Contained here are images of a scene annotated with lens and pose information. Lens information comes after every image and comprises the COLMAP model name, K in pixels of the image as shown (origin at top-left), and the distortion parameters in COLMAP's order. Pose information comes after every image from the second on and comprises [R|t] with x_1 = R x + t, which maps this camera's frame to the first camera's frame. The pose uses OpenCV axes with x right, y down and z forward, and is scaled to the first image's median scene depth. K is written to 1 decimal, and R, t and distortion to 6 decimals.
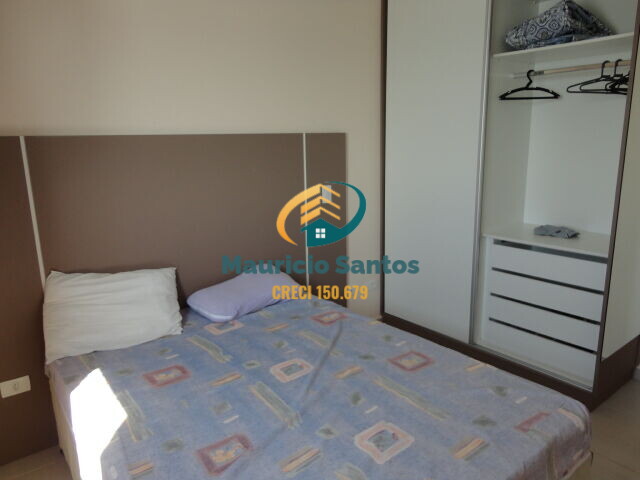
lens RADIAL K [[466.9, 0, 320.9], [0, 466.9, 240.9], [0, 0, 1]] dist [-0.004840, 0.004722]
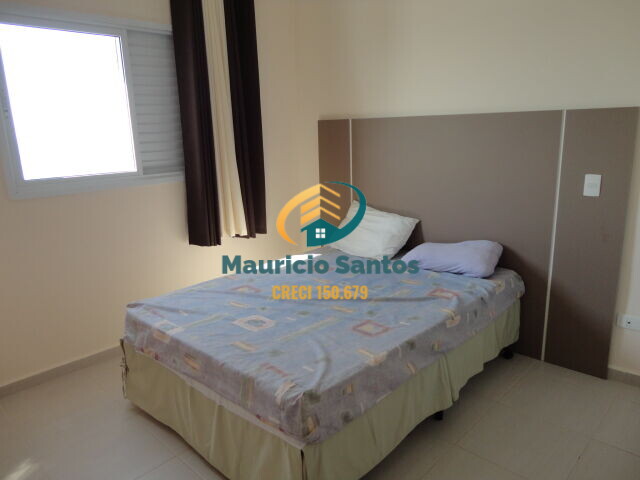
lens RADIAL K [[466.9, 0, 319.2], [0, 466.9, 237.7], [0, 0, 1]] dist [-0.004840, 0.004722]
pose [[0.153595, 0.244564, -0.957391, 1.124082], [-0.182799, 0.959197, 0.215699, -0.154766], [0.971078, 0.141880, 0.192033, 0.617280]]
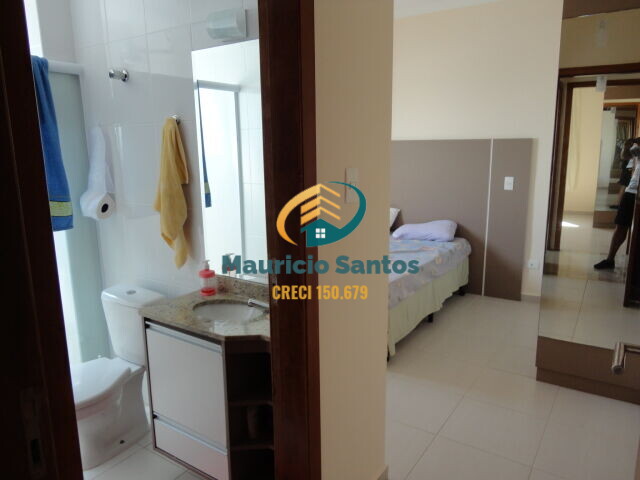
lens RADIAL K [[466.9, 0, 322.1], [0, 466.9, 239.9], [0, 0, 1]] dist [-0.004840, 0.004722]
pose [[0.320030, 0.209882, -0.923867, 1.731184], [-0.194327, 0.968961, 0.152811, -0.066556], [0.927264, 0.130628, 0.350882, 0.063918]]
